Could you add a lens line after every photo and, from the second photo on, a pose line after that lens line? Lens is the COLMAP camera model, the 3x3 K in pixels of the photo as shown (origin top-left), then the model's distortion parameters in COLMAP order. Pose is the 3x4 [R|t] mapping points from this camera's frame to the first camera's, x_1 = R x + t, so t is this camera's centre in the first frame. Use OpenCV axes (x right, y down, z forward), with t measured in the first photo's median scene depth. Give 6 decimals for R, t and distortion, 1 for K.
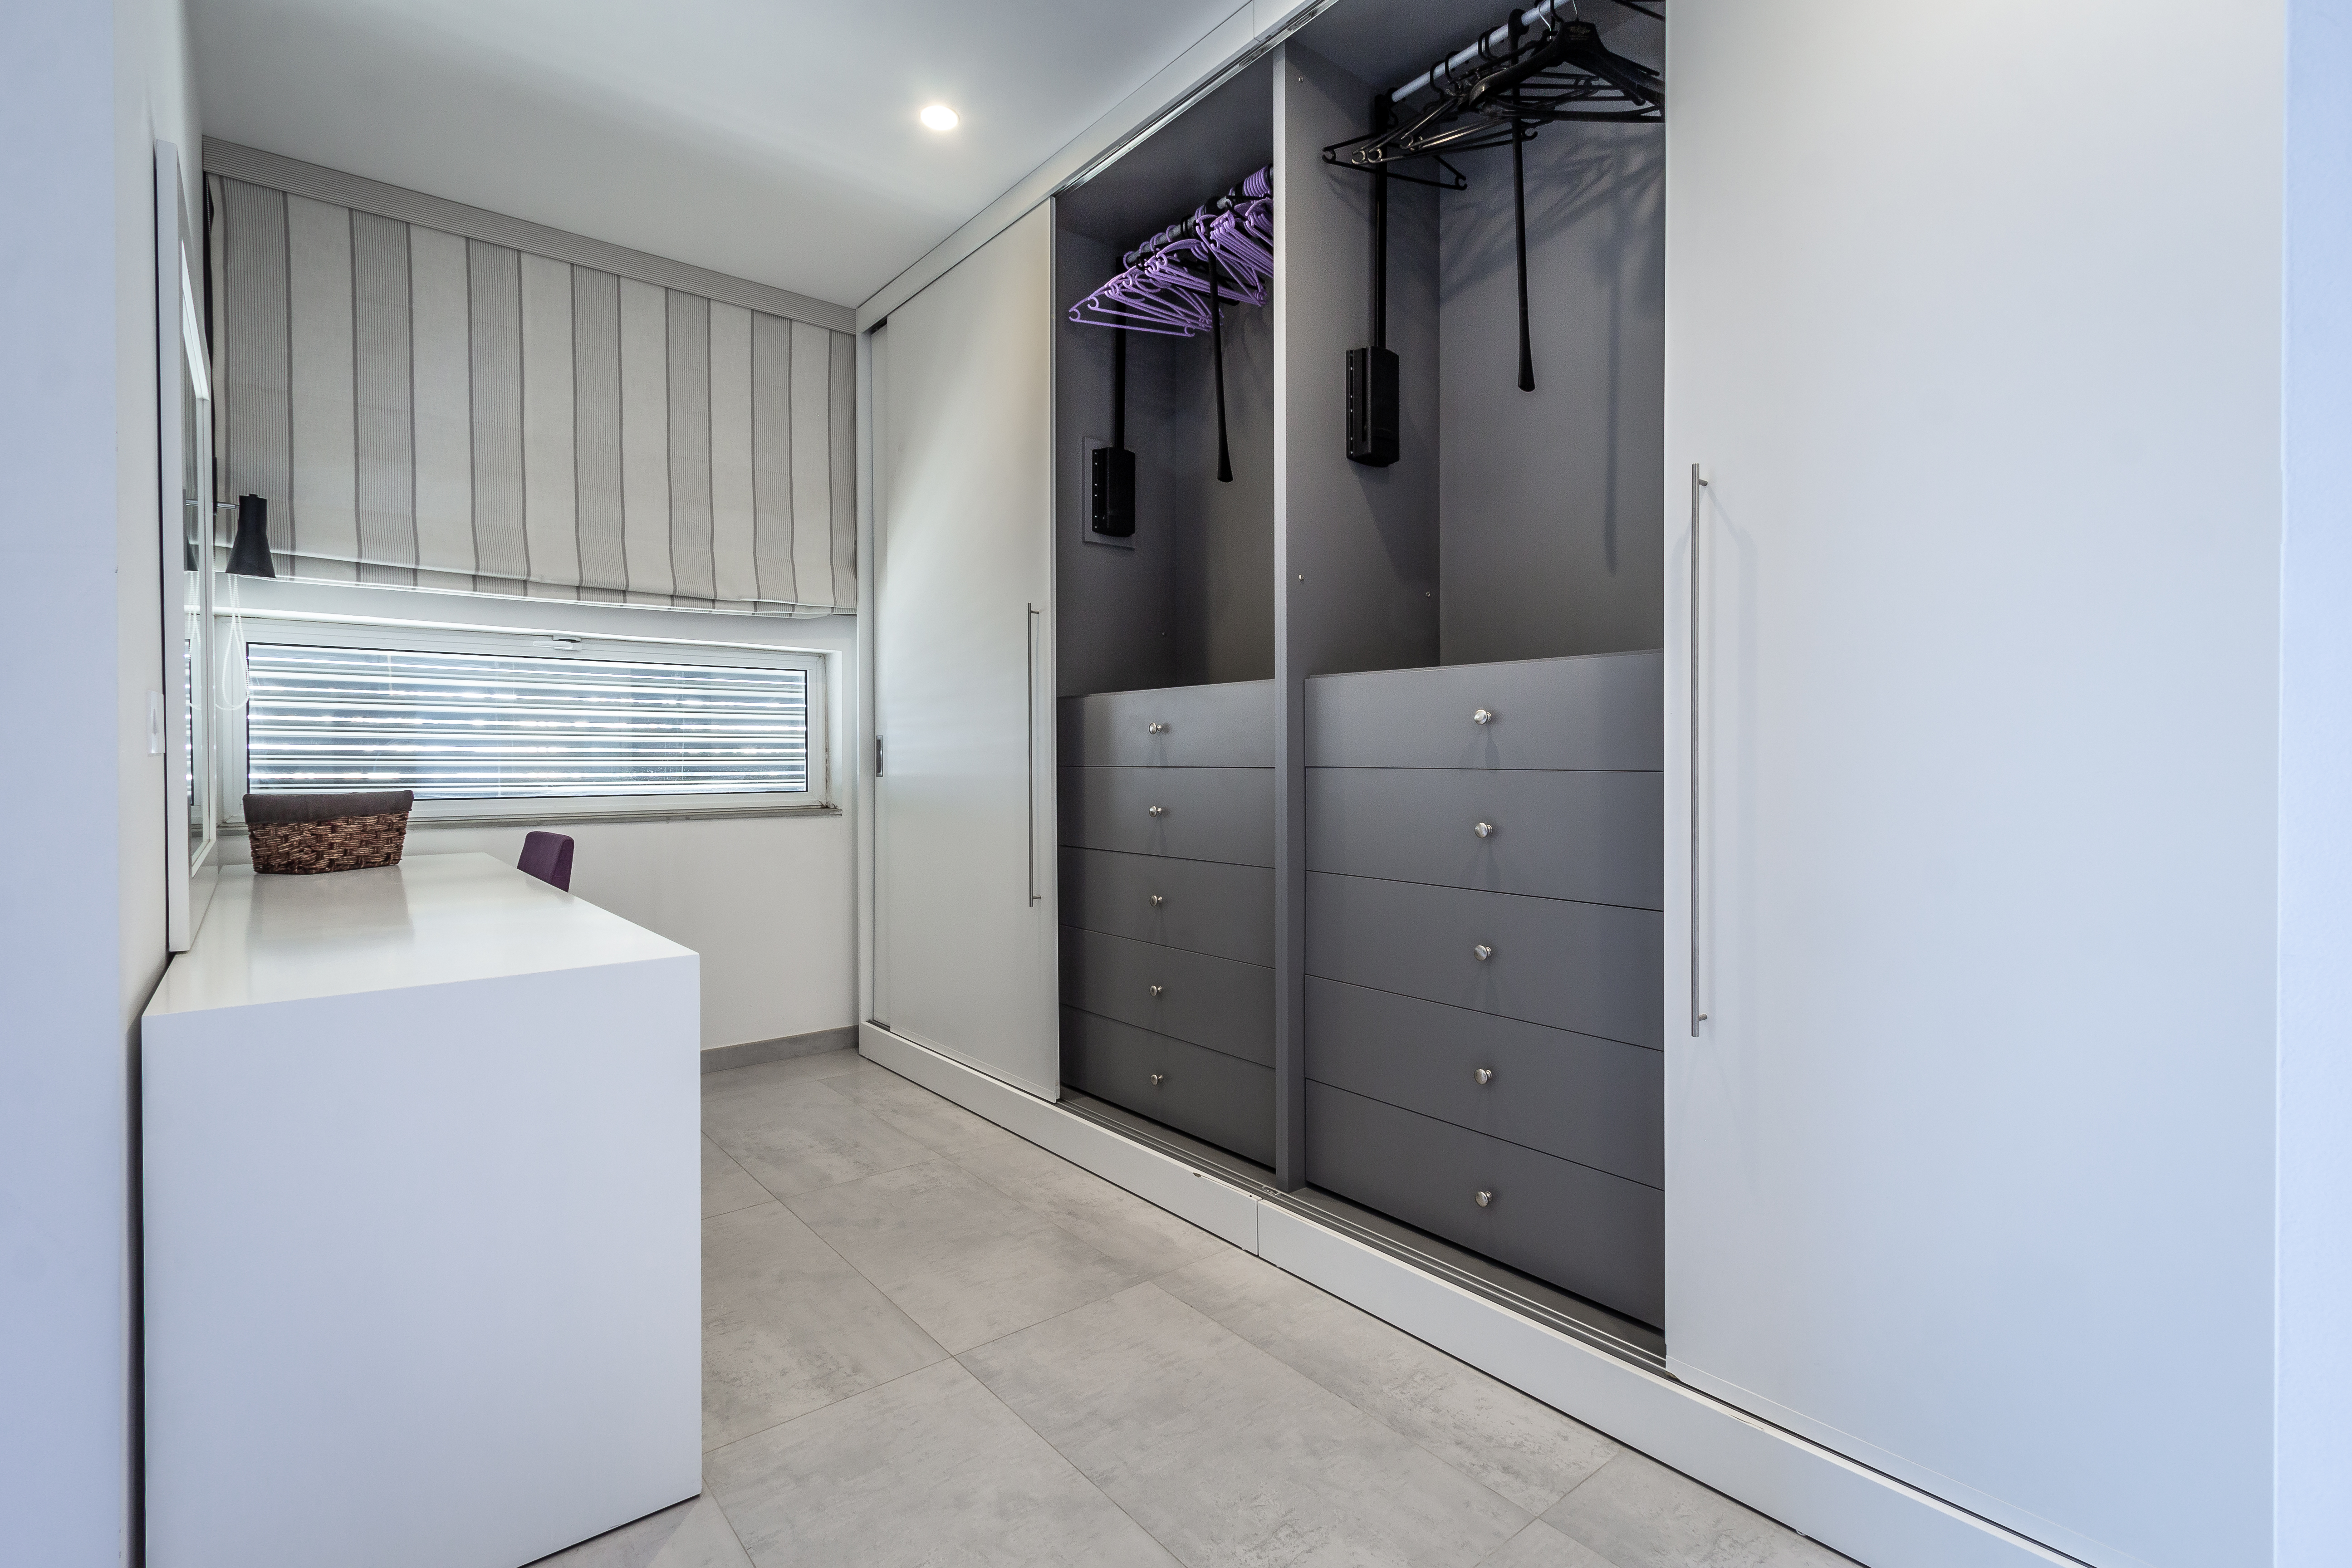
lens RADIAL K [[1102.2, 0, 1170.0], [0, 1102.2, 778.3], [0, 0, 1]] dist [0.011007, -0.004685]
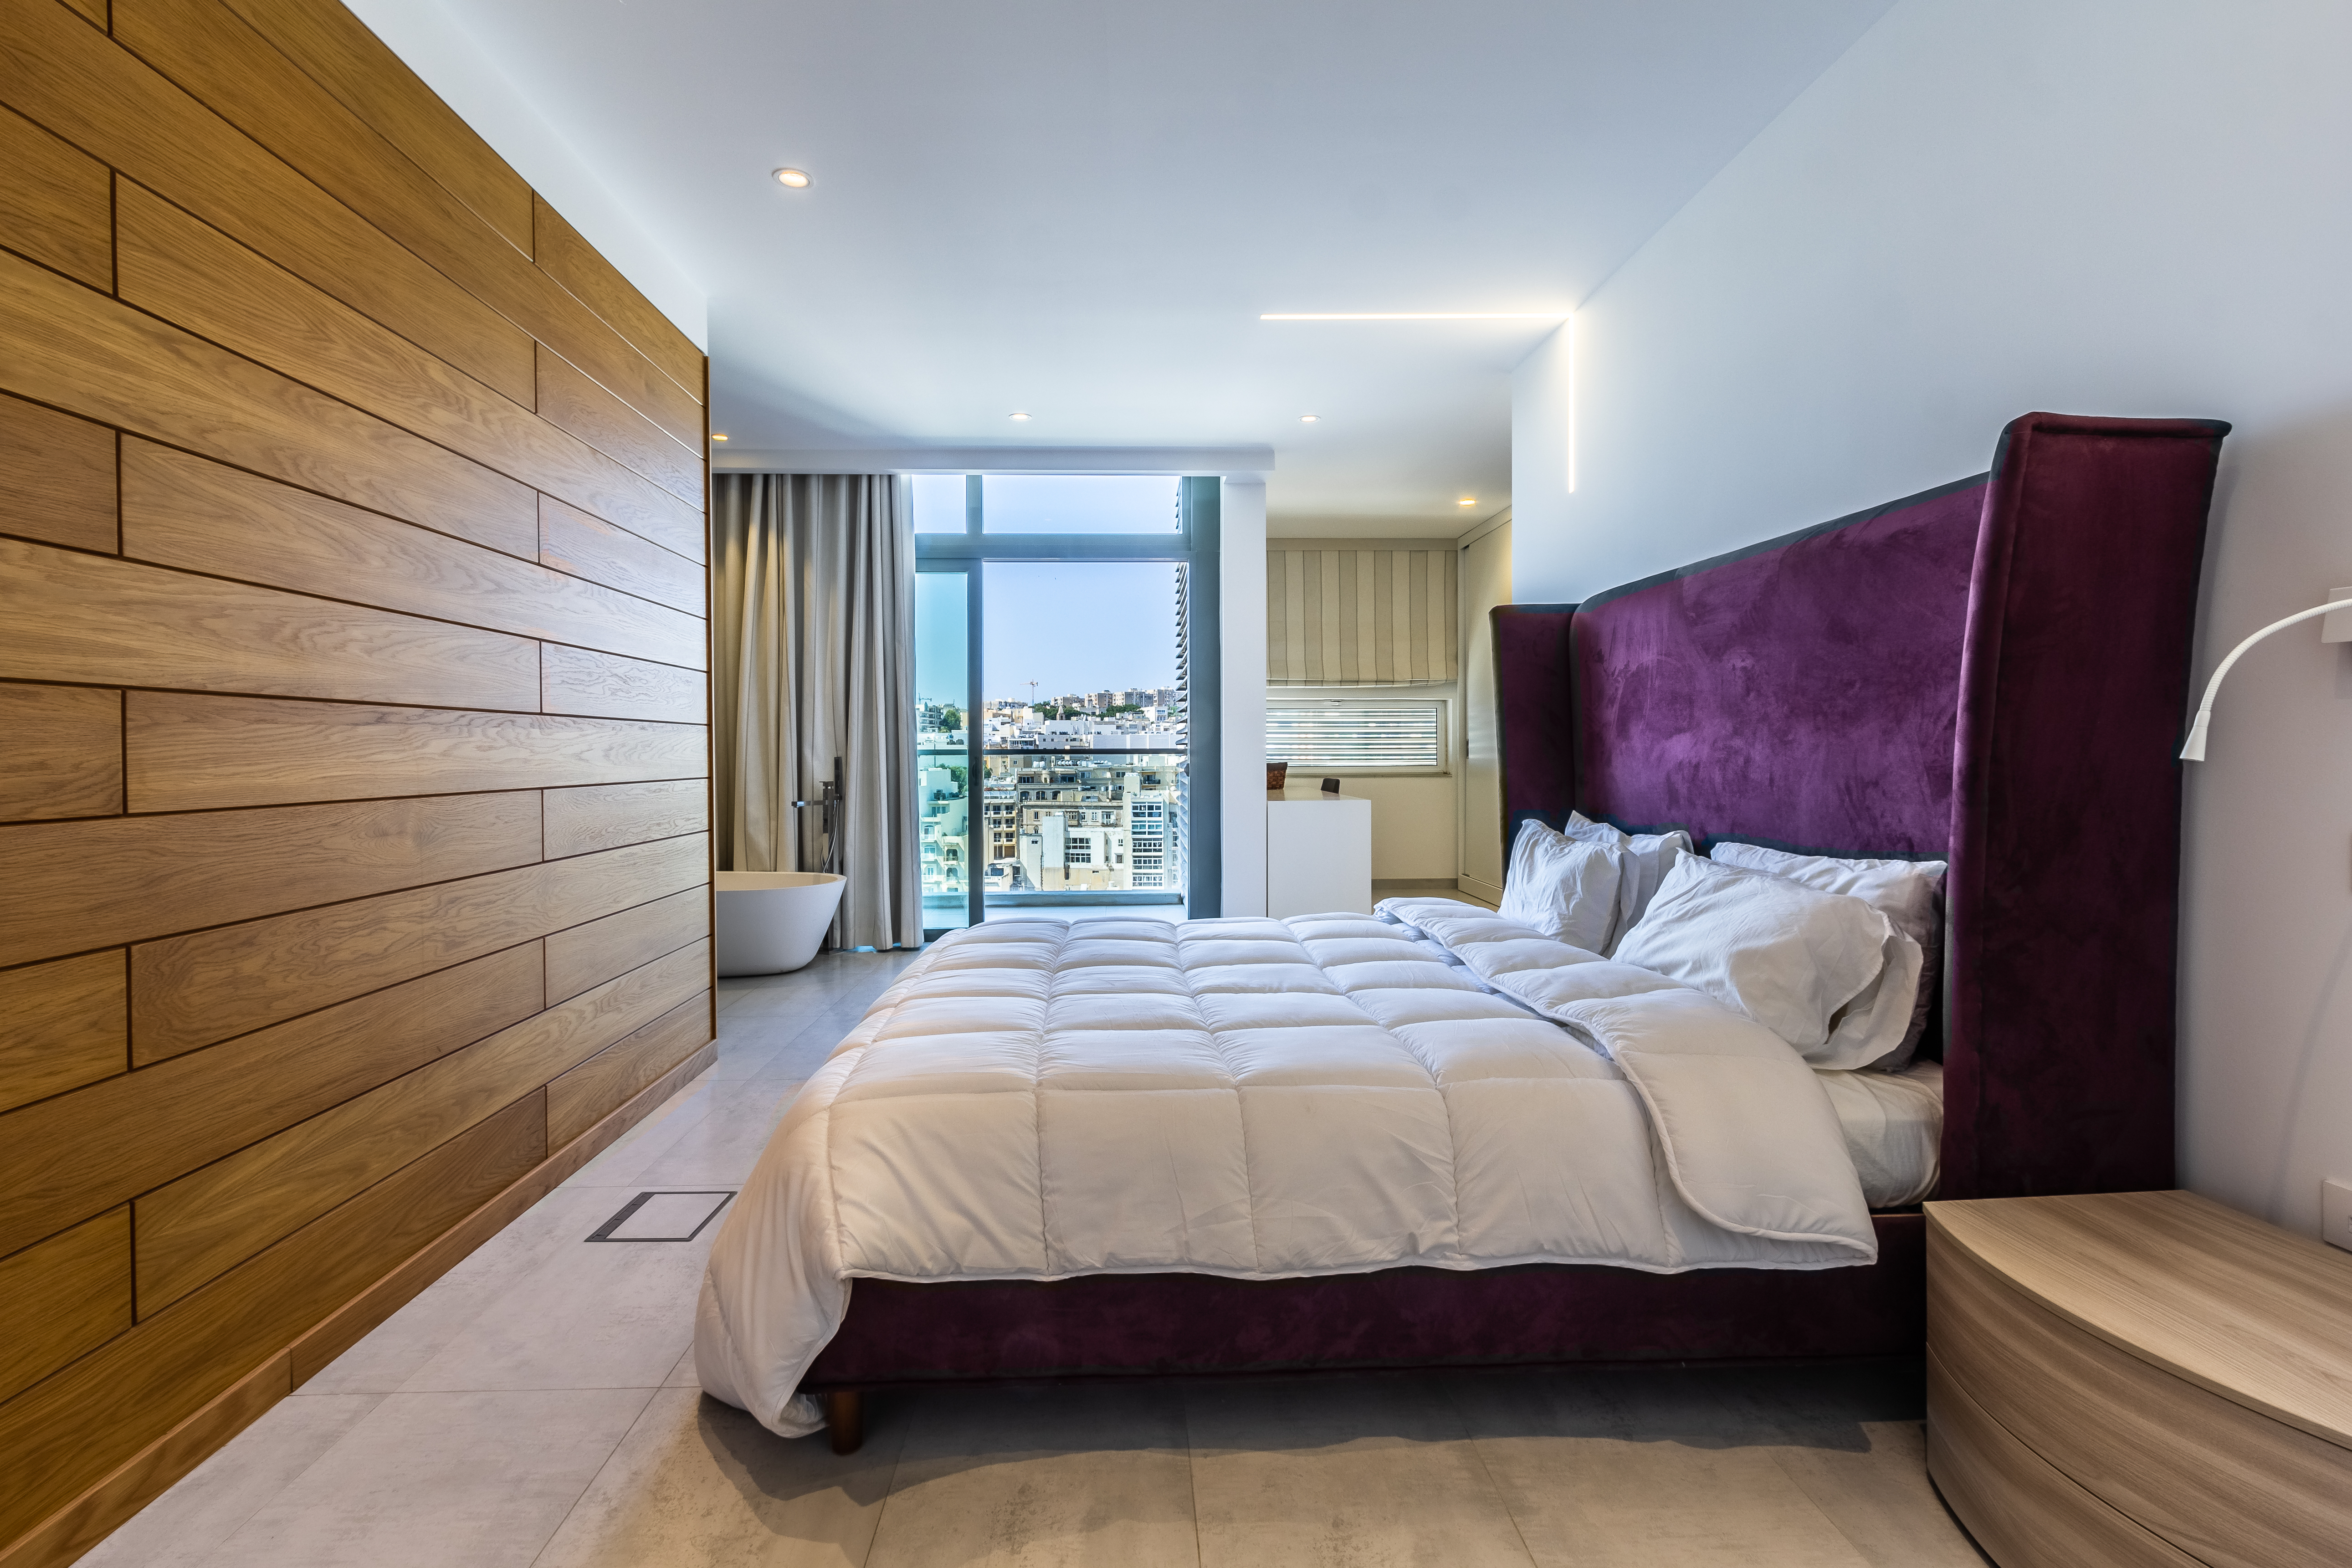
lens RADIAL K [[1102.2, 0, 1172.6], [0, 1102.2, 765.1], [0, 0, 1]] dist [0.011007, -0.004685]
pose [[0.802490, -0.004345, -0.596650, 0.589017], [-0.001409, 0.999957, -0.009177, 0.034726], [0.596664, 0.008205, 0.802449, -1.117003]]
